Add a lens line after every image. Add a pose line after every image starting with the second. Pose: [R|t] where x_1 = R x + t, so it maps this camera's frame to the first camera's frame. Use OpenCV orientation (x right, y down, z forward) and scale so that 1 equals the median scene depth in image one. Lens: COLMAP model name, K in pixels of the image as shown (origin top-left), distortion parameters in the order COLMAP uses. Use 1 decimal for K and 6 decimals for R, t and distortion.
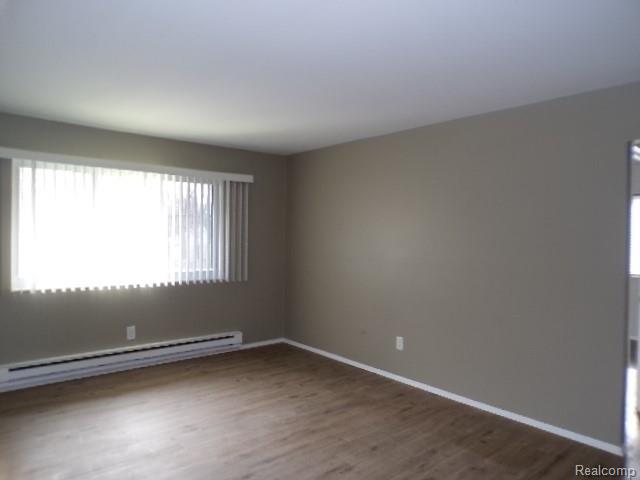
lens RADIAL K [[430.3, 0, 320.0], [0, 430.3, 240.0], [0, 0, 1]] dist [-0.045761, 0.026847]
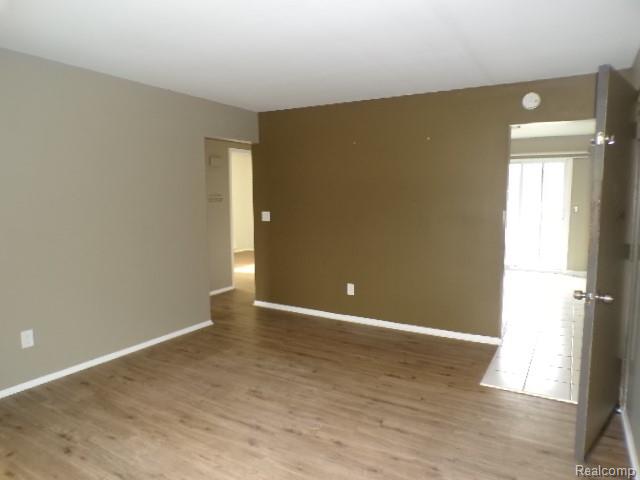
lens RADIAL K [[430.3, 0, 320.0], [0, 430.3, 240.0], [0, 0, 1]] dist [-0.045761, 0.026847]
pose [[-0.332588, -0.110050, 0.936629, -0.791401], [0.007164, 0.992845, 0.119199, -0.024921], [-0.943045, 0.046354, -0.329420, 0.876192]]
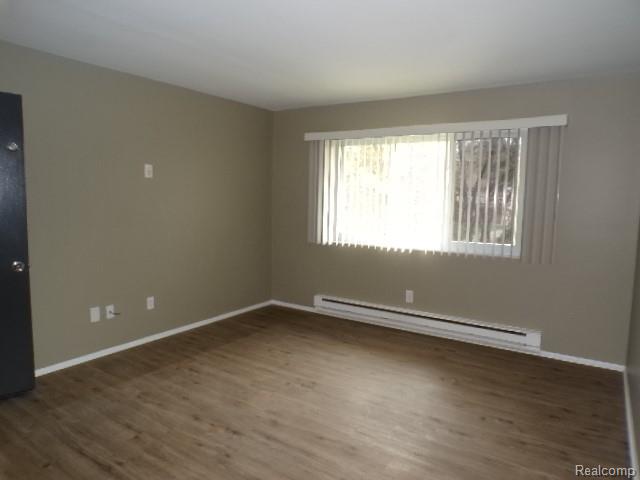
lens RADIAL K [[430.3, 0, 320.0], [0, 430.3, 240.0], [0, 0, 1]] dist [-0.045761, 0.026847]
pose [[0.281854, 0.089741, -0.955251, 0.581475], [-0.021094, 0.995955, 0.087341, -0.002582], [0.959225, -0.004467, 0.282607, 0.631374]]
